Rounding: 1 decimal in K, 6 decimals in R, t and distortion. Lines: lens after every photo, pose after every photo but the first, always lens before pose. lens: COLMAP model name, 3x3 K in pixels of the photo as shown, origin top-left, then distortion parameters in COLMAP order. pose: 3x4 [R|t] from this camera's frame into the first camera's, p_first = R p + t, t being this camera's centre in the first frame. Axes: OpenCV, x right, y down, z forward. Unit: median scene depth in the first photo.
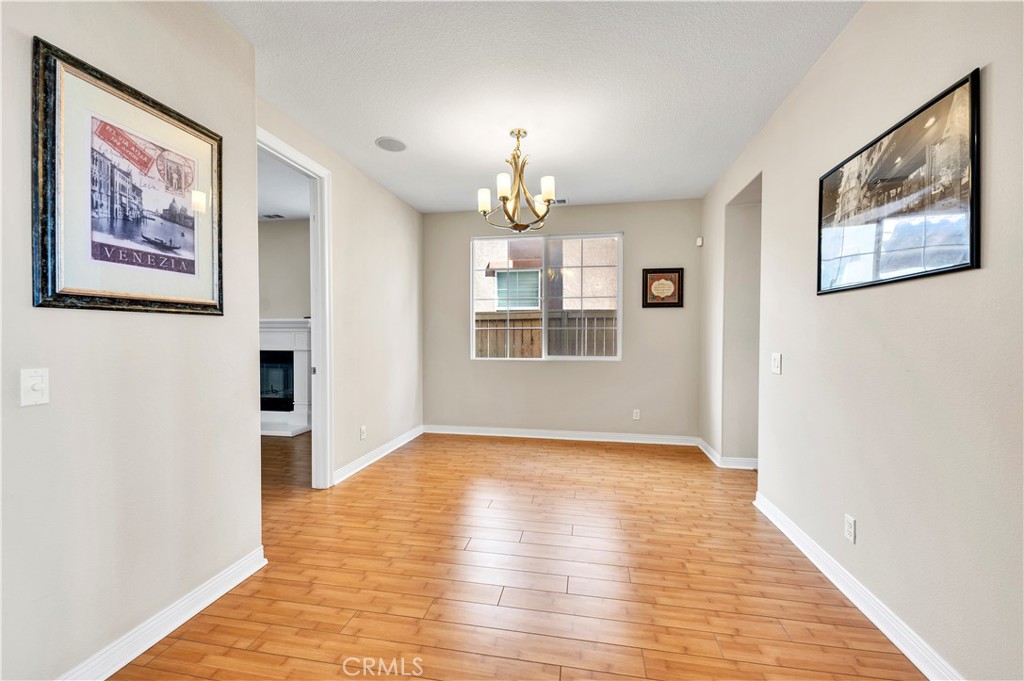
lens RADIAL K [[409.4, 0, 513.8], [0, 409.4, 342.4], [0, 0, 1]] dist [0.000109, -0.000583]
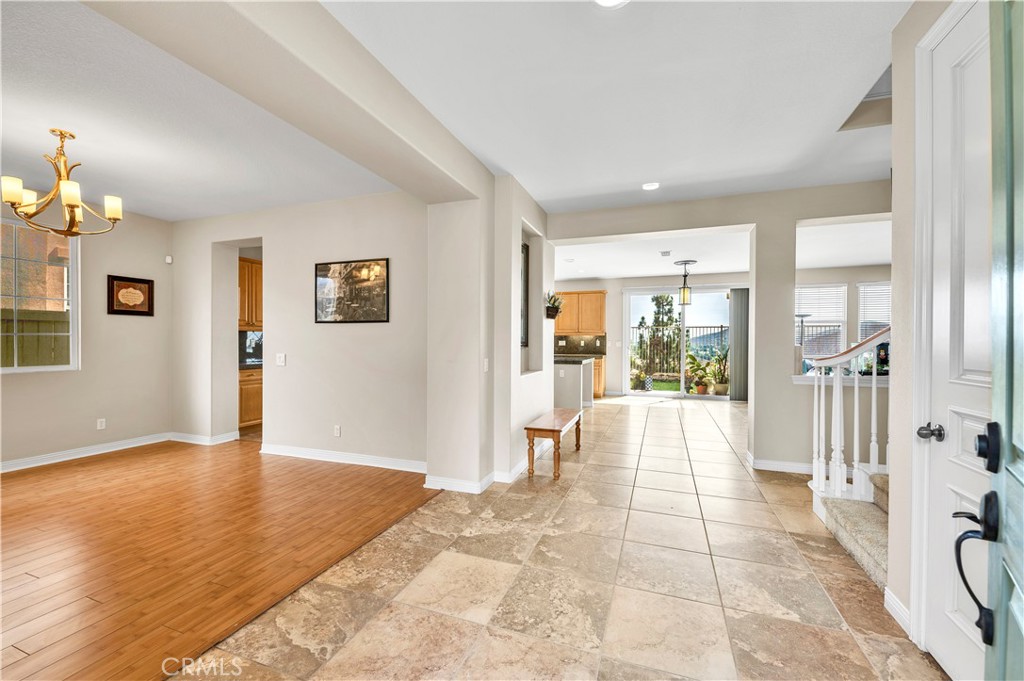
lens RADIAL K [[409.4, 0, 513.3], [0, 409.4, 342.8], [0, 0, 1]] dist [0.000109, -0.000583]
pose [[0.170630, -0.008165, 0.985301, -0.498795], [0.013094, 0.999896, 0.006018, -0.008907], [-0.985248, 0.011875, 0.170719, -0.131561]]
